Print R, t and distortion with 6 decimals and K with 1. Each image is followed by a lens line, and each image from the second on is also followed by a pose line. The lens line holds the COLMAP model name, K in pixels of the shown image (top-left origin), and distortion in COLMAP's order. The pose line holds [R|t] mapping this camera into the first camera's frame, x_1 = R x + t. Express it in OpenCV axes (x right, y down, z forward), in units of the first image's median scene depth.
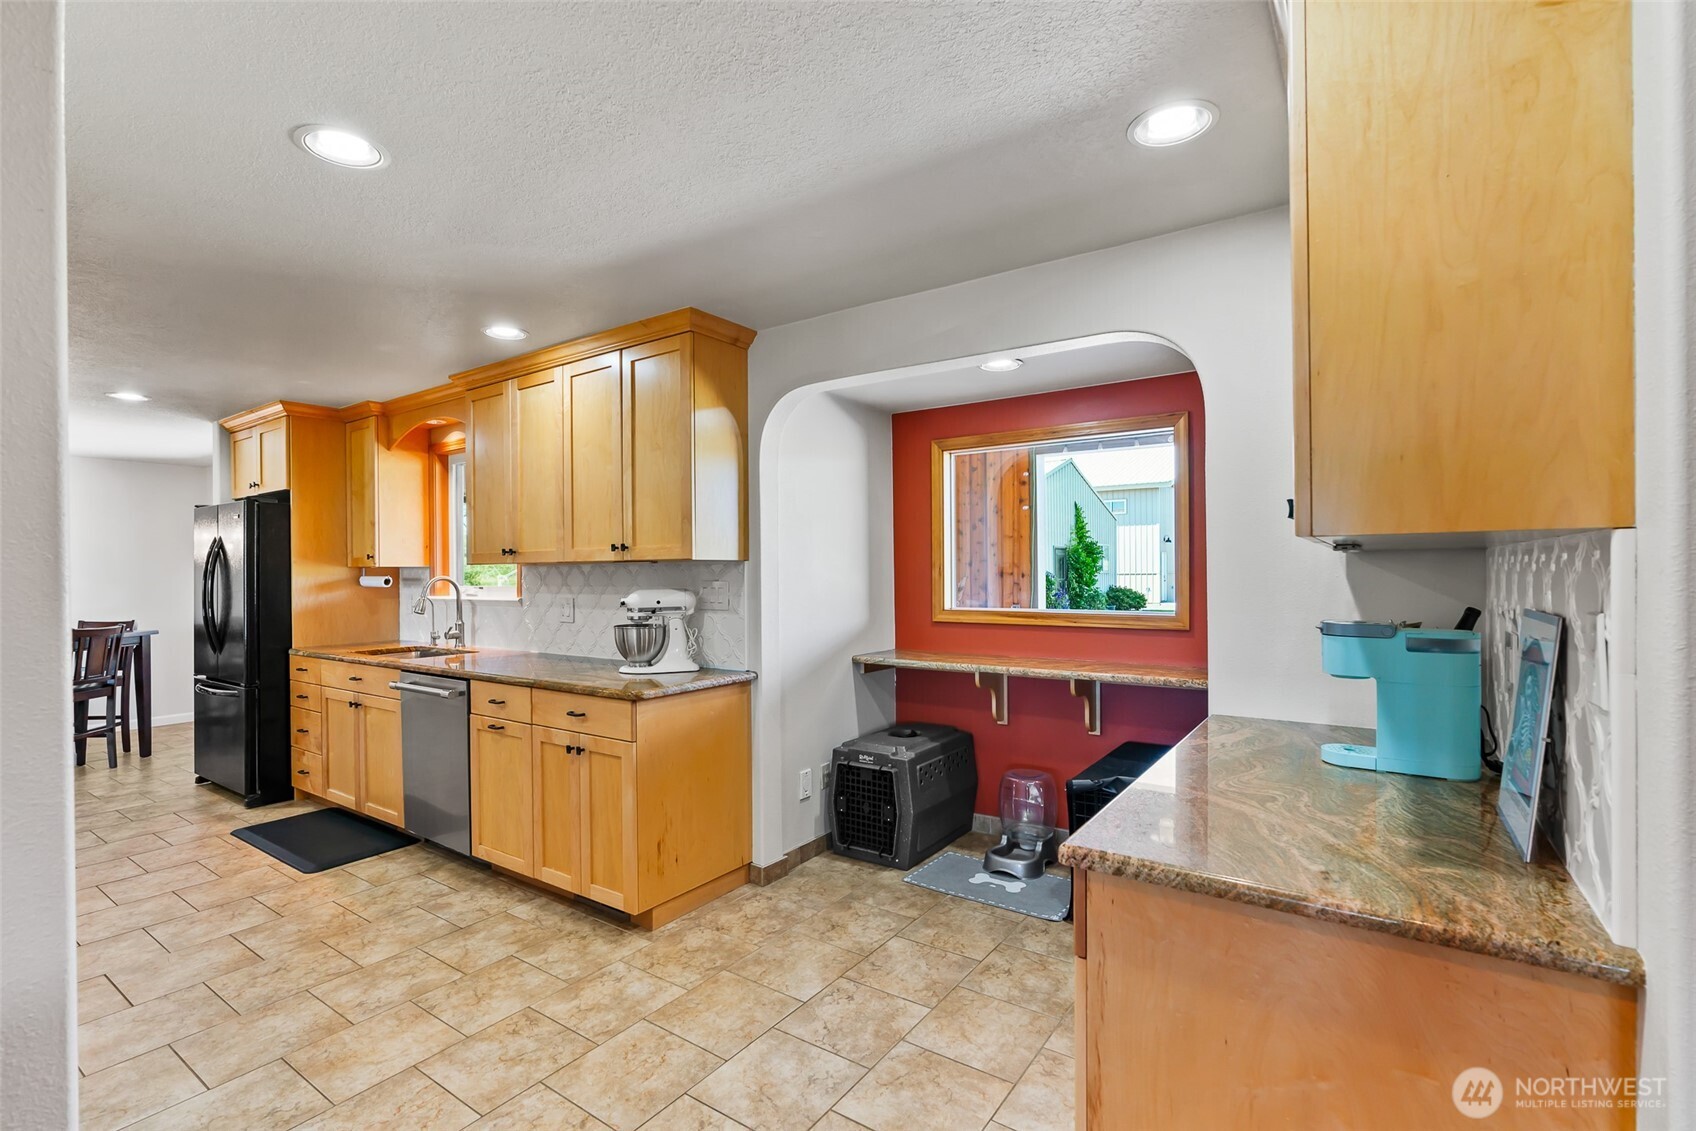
lens RADIAL K [[774.9, 0, 849.7], [0, 774.9, 579.0], [0, 0, 1]] dist [-0.011207, 0.003360]
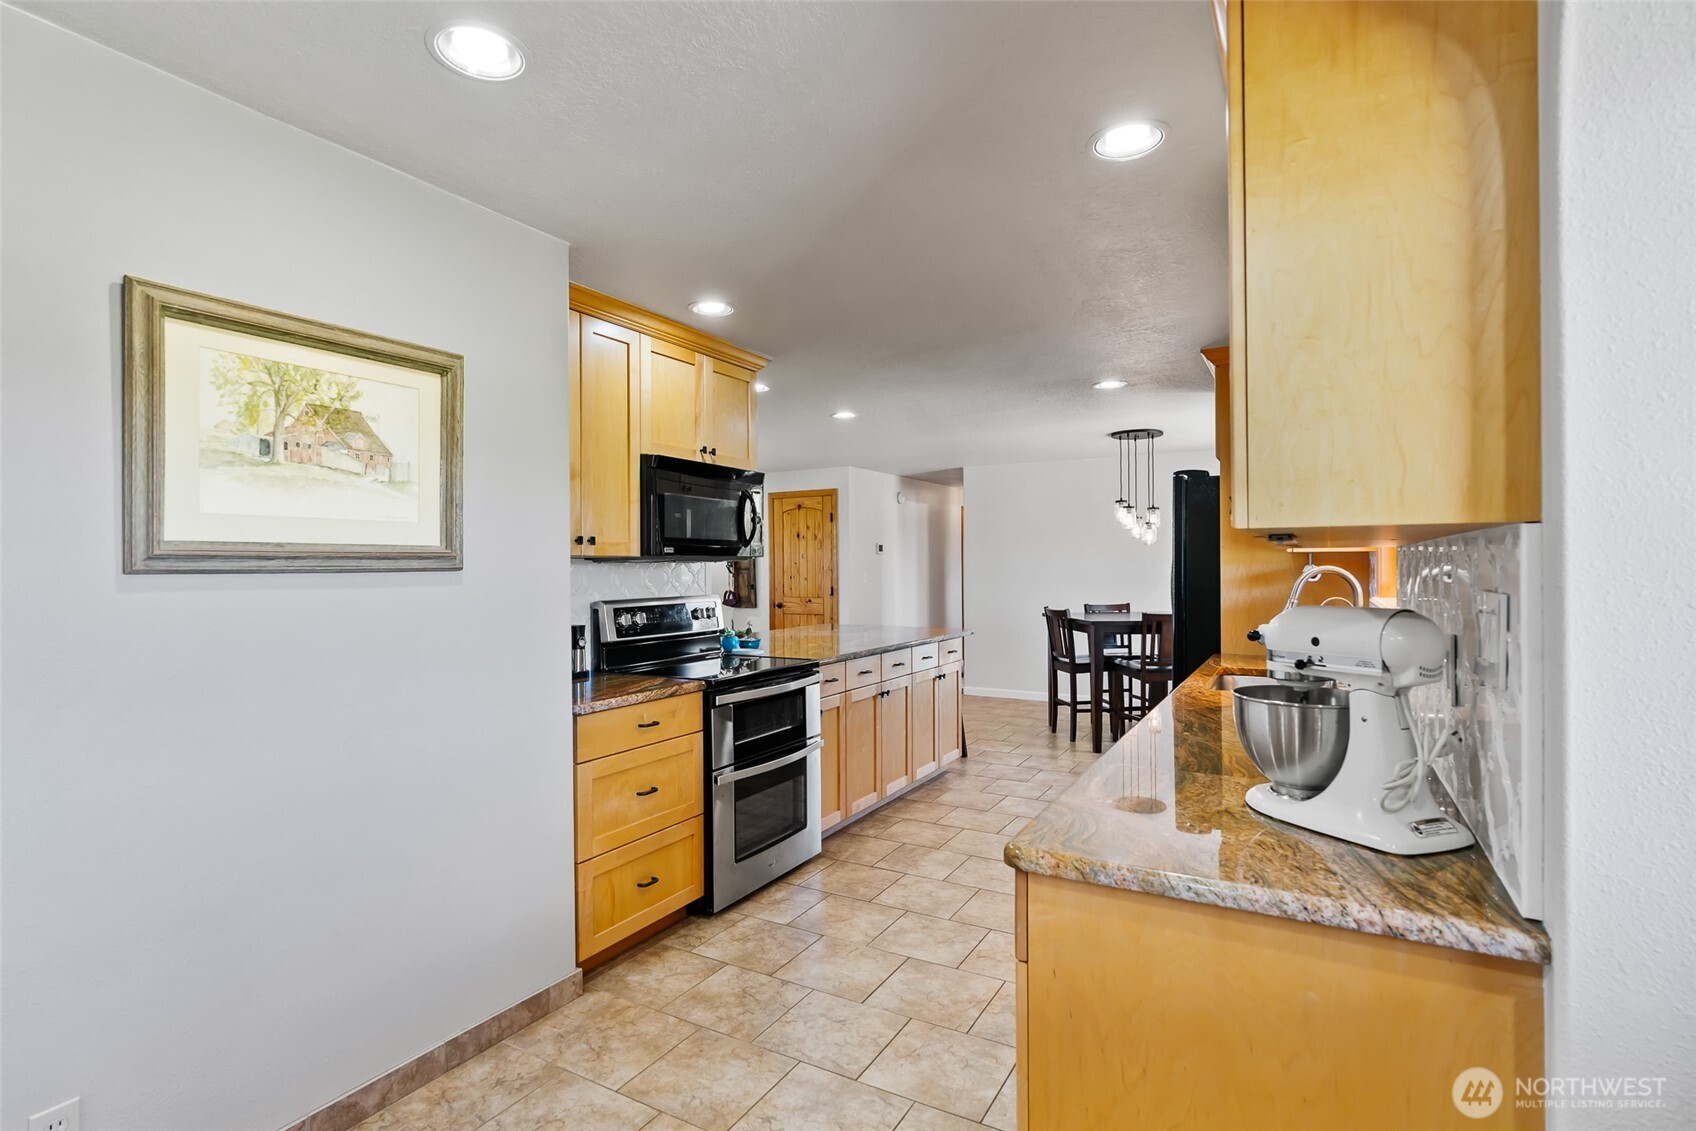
lens RADIAL K [[818.7, 0, 839.6], [0, 818.7, 564.7], [0, 0, 1]] dist [-0.014047, 0.003196]
pose [[0.079423, 0.003904, -0.996833, 0.109096], [-0.000552, 0.999992, 0.003872, -0.007943], [0.996841, 0.000243, 0.079424, 0.573950]]
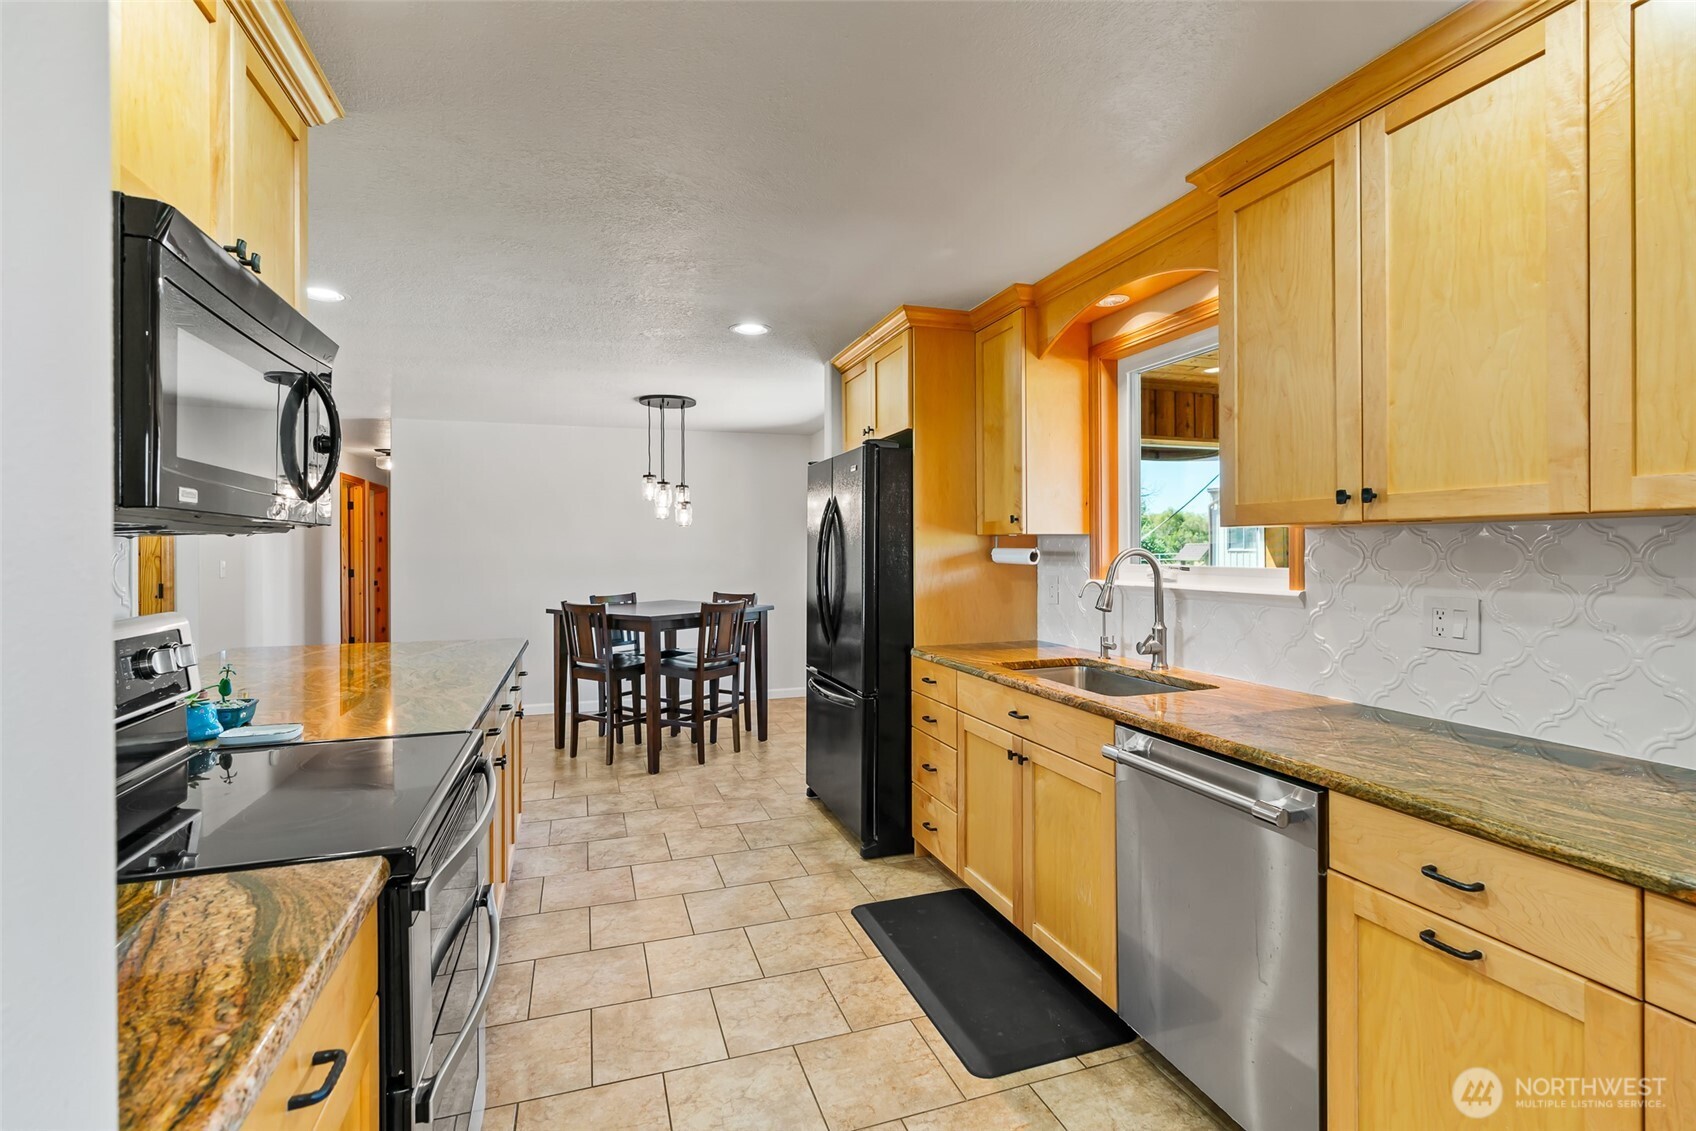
lens RADIAL K [[774.9, 0, 838.5], [0, 774.9, 549.0], [0, 0, 1]] dist [-0.011207, 0.003360]
pose [[0.799181, 0.002279, -0.601086, -0.365365], [-0.003833, 0.999992, -0.001305, -0.001751], [0.601078, 0.003347, 0.799183, 0.399334]]
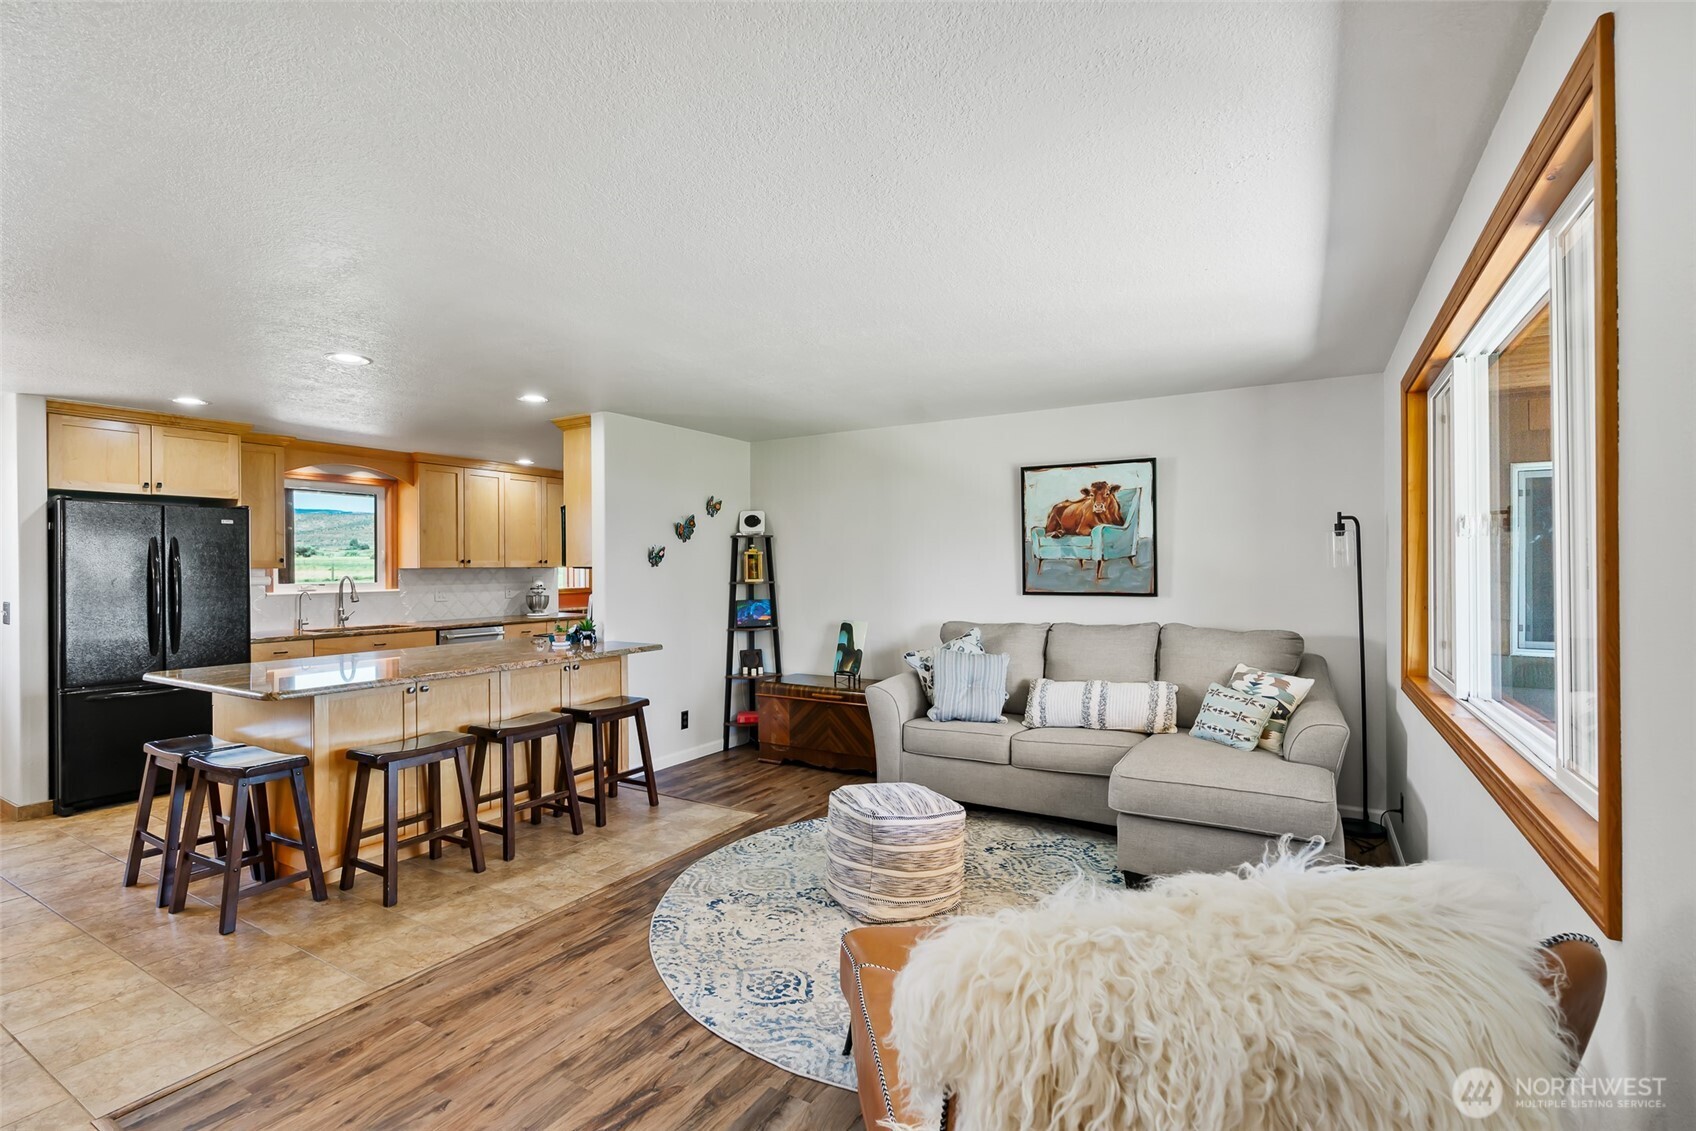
lens RADIAL K [[774.9, 0, 849.9], [0, 774.9, 566.4], [0, 0, 1]] dist [-0.011207, 0.003360]
pose [[-0.076469, 0.008981, 0.997032, -2.083010], [0.016582, 0.999833, -0.007734, 0.005457], [-0.996934, 0.015942, -0.076605, 0.200360]]
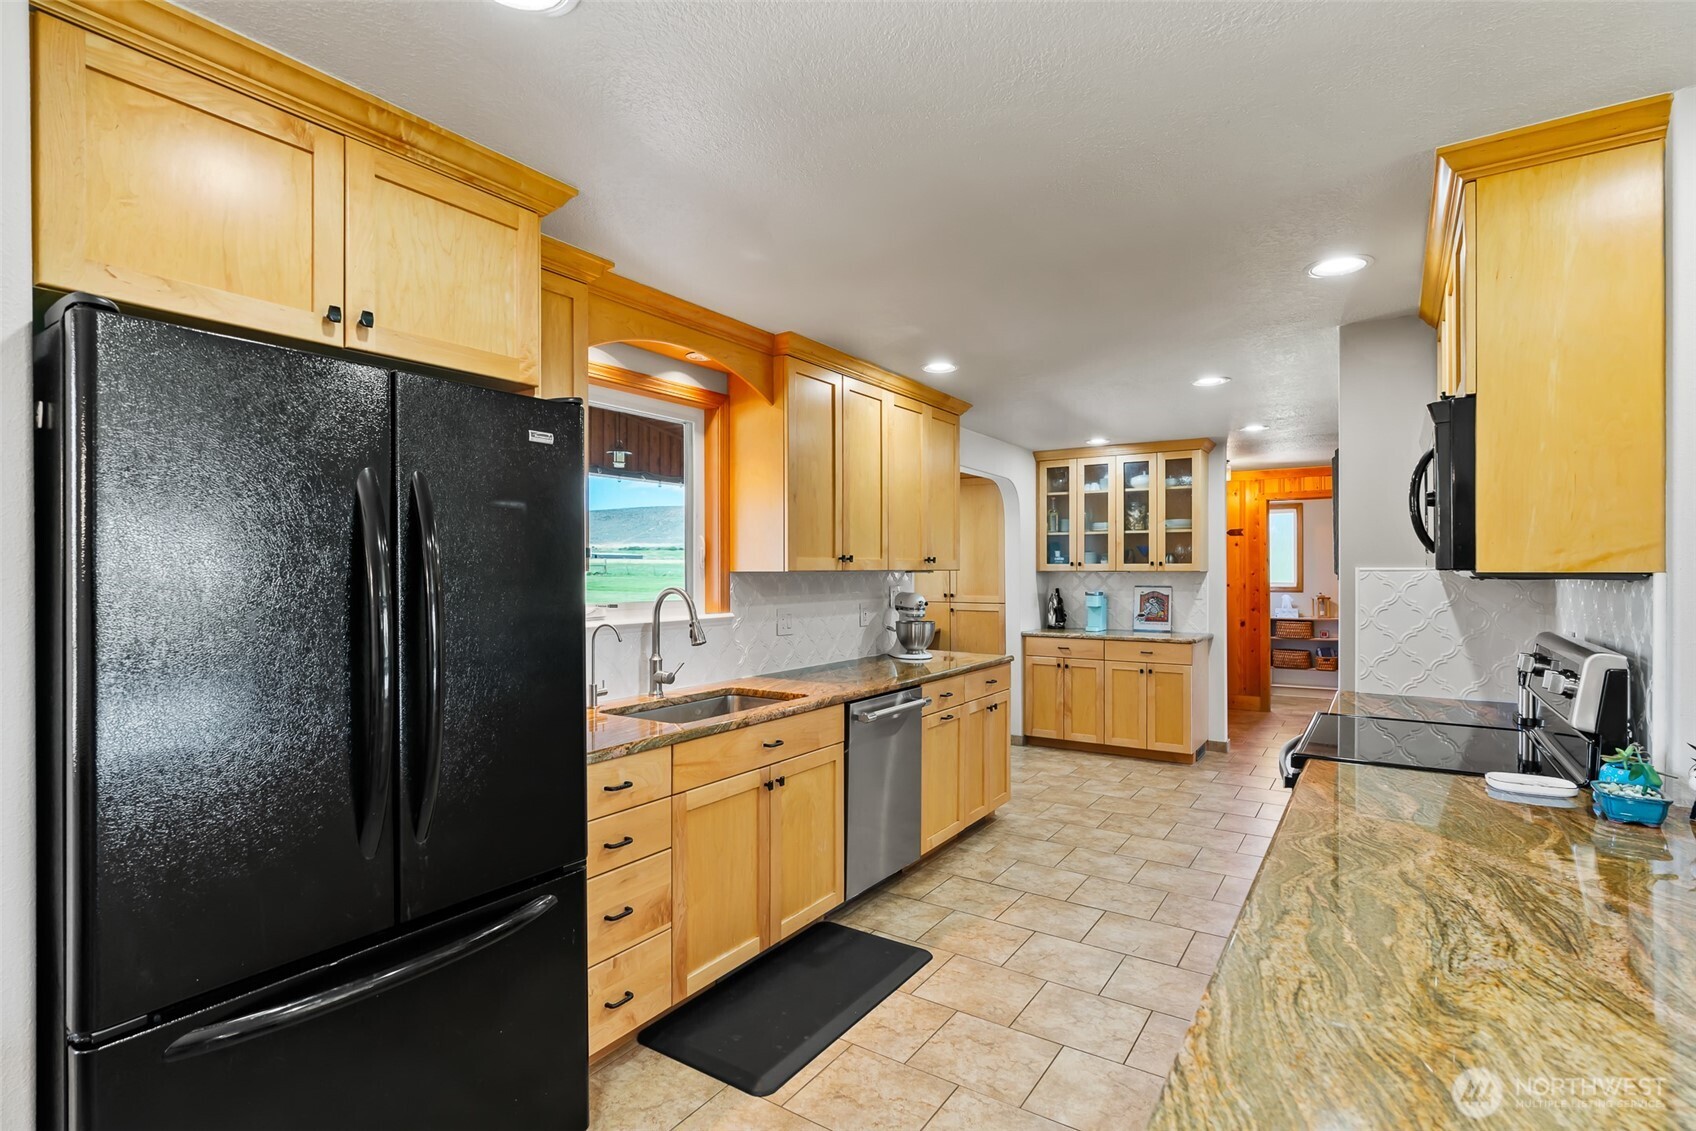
lens RADIAL K [[818.7, 0, 848.9], [0, 818.7, 571.8], [0, 0, 1]] dist [-0.014047, 0.003196]
pose [[-0.024984, 0.004913, 0.999676, -1.274095], [0.010267, 0.999936, -0.004657, -0.012747], [-0.999635, 0.010147, -0.025033, 0.904939]]
